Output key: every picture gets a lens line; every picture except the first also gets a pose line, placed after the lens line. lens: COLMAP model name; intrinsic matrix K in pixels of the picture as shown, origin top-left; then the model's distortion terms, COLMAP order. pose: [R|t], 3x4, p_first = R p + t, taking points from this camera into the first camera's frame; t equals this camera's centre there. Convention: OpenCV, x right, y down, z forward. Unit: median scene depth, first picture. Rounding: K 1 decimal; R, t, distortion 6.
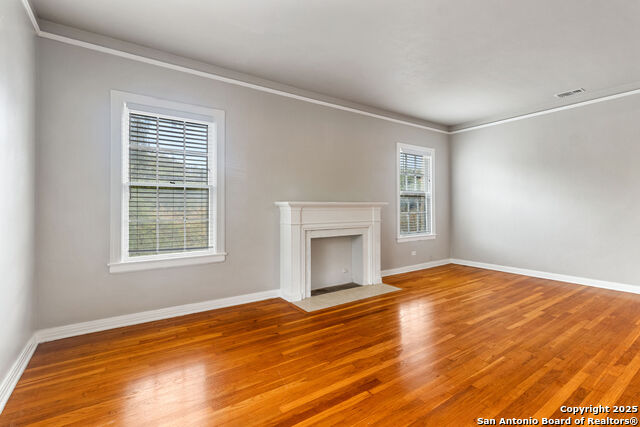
lens RADIAL K [[275.9, 0, 286.5], [0, 275.9, 209.7], [0, 0, 1]] dist [0.011884, 0.000420]
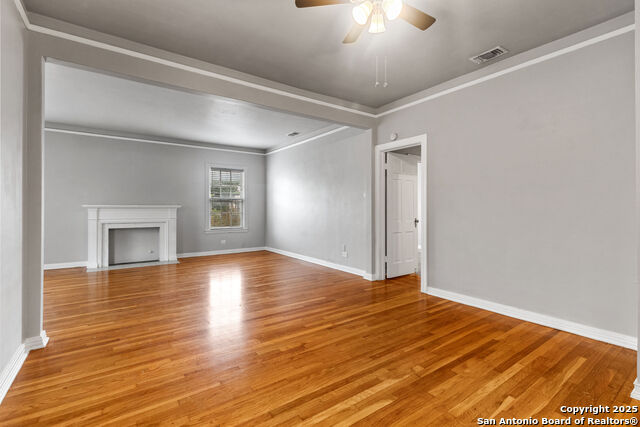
lens RADIAL K [[285.9, 0, 310.6], [0, 285.9, 213.3], [0, 0, 1]] dist [0.004740, 0.001823]
pose [[0.999329, 0.000185, 0.036618, 1.006545], [-0.000413, 0.999981, 0.006218, 0.006025], [-0.036616, -0.006229, 0.999310, -0.550038]]
